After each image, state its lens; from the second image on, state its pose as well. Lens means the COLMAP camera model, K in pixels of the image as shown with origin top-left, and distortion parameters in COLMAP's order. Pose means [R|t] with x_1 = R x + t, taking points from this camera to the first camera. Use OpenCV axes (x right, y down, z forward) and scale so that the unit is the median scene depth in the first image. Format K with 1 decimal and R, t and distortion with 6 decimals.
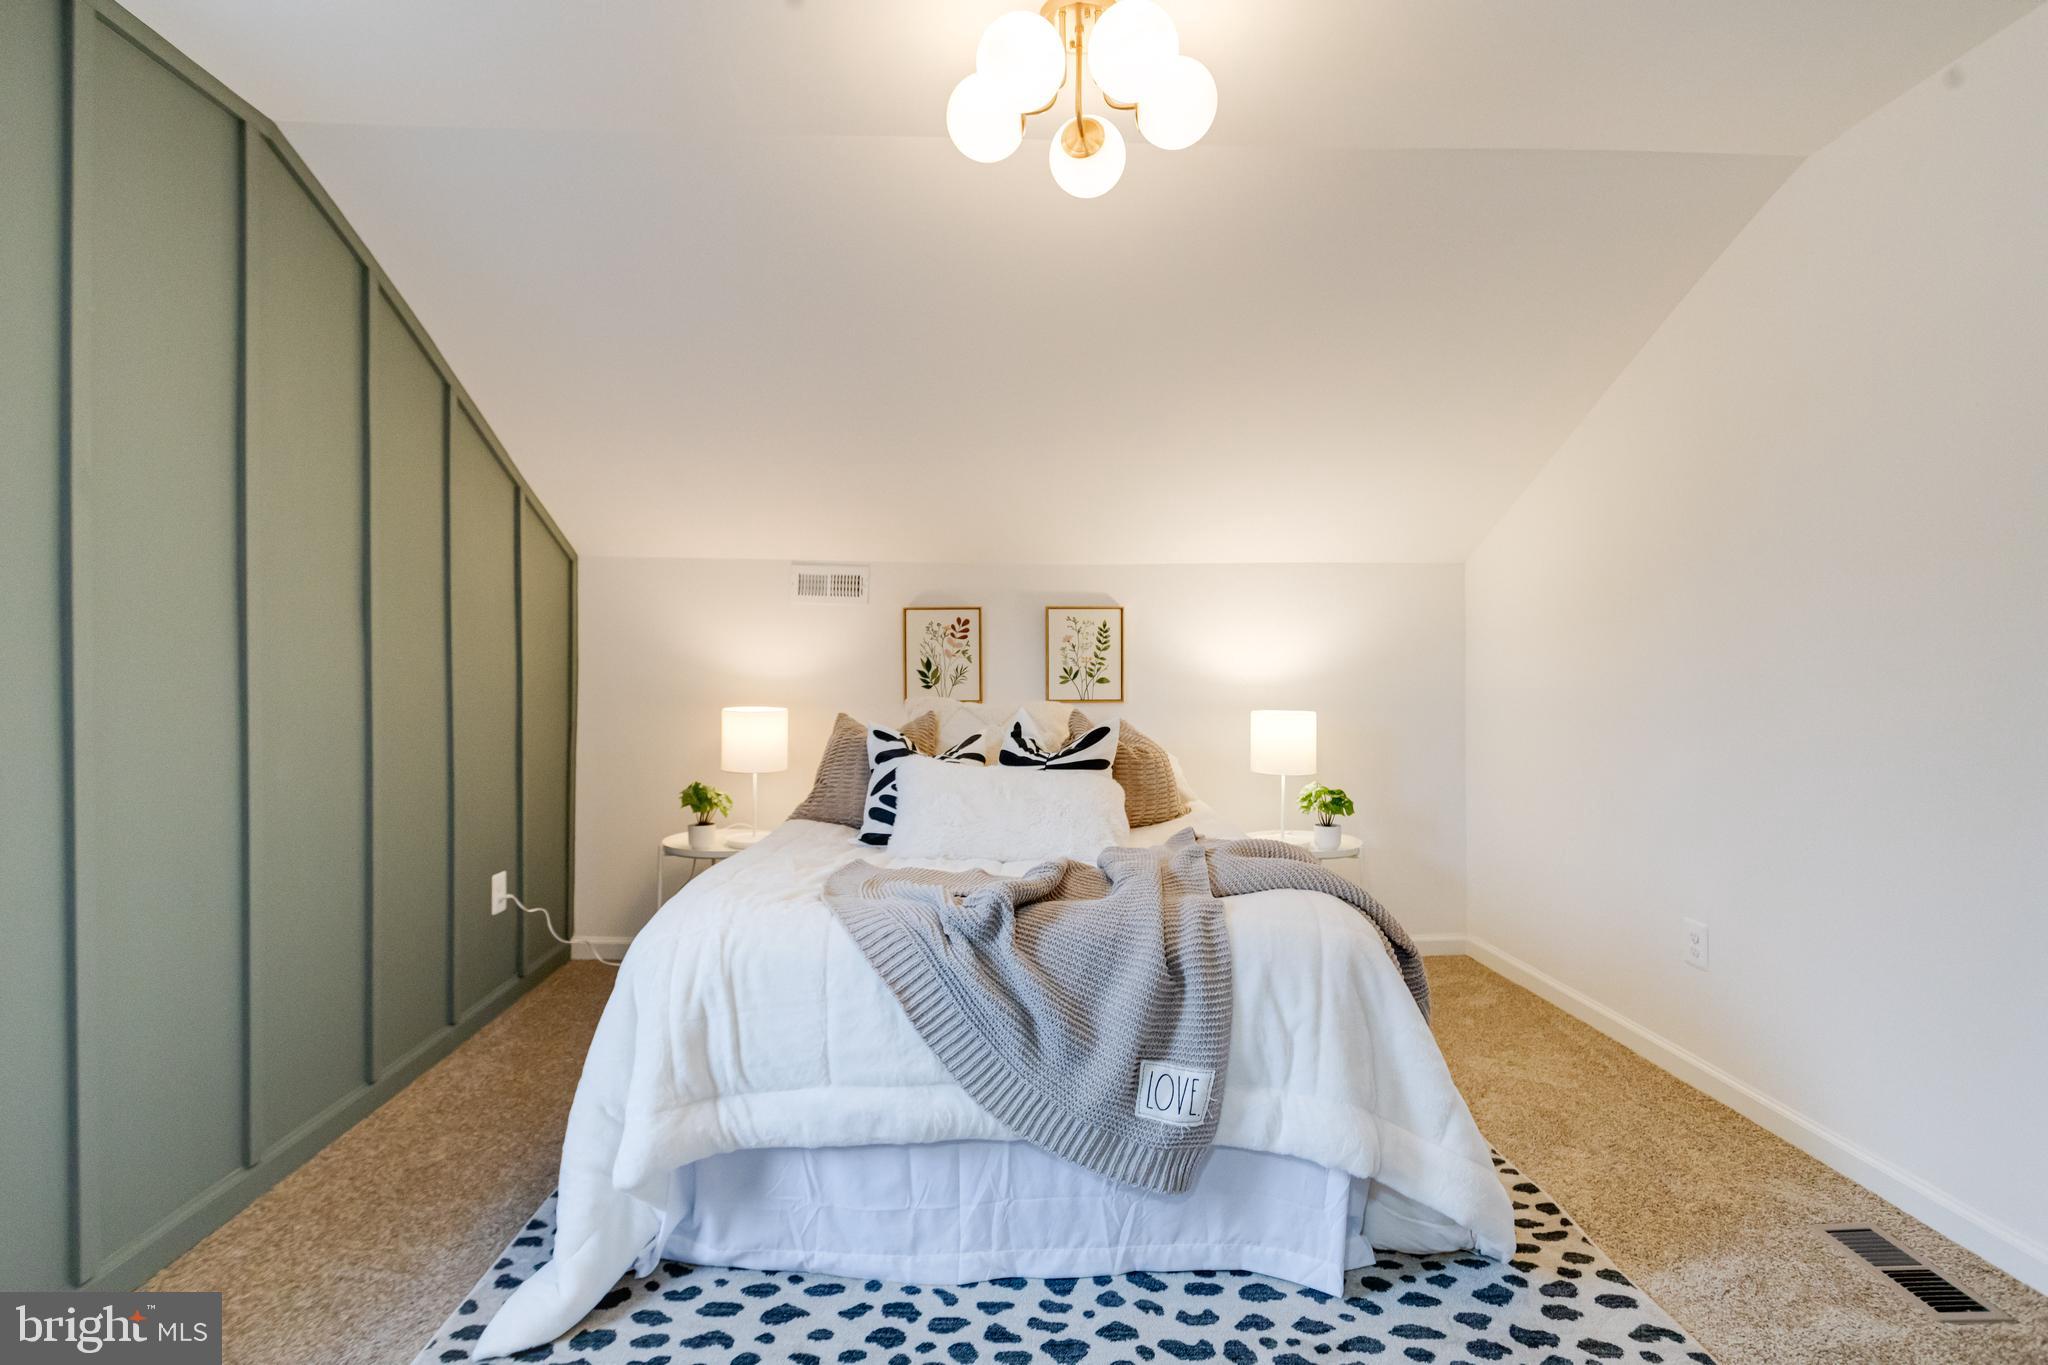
lens RADIAL K [[993.0, 0, 1027.1], [0, 993.0, 696.3], [0, 0, 1]] dist [-0.049319, 0.027166]
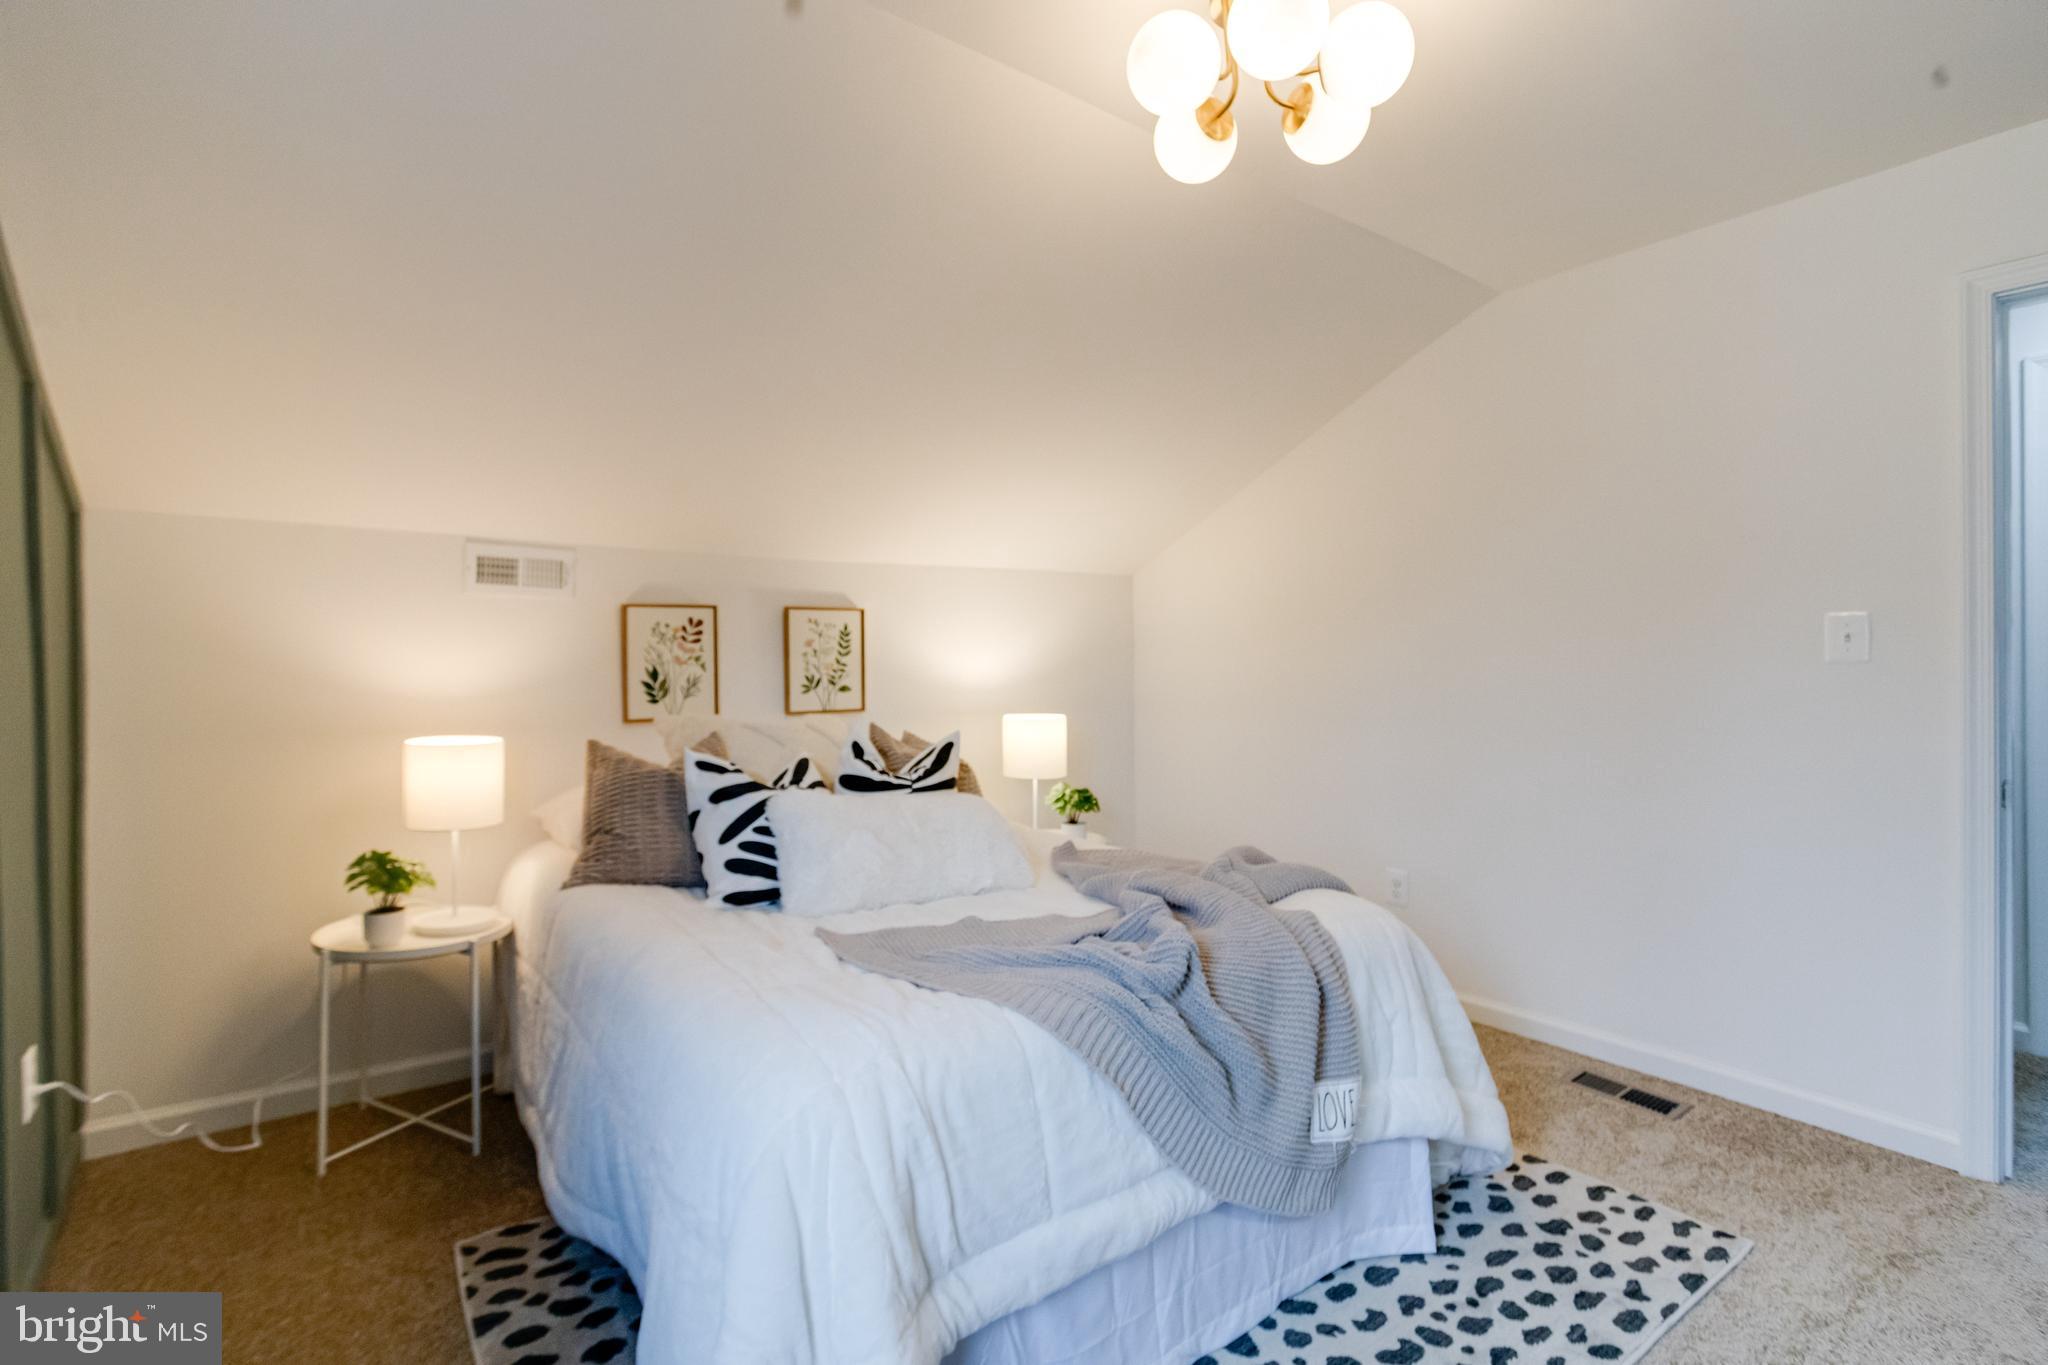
lens RADIAL K [[973.5, 0, 1024.0], [0, 973.5, 682.5], [0, 0, 1]] dist [-0.068508, 0.034406]
pose [[0.821185, -0.018835, 0.570352, -0.340027], [0.023310, 0.999728, -0.000548, -0.019723], [-0.570186, 0.013745, 0.821400, 0.194132]]
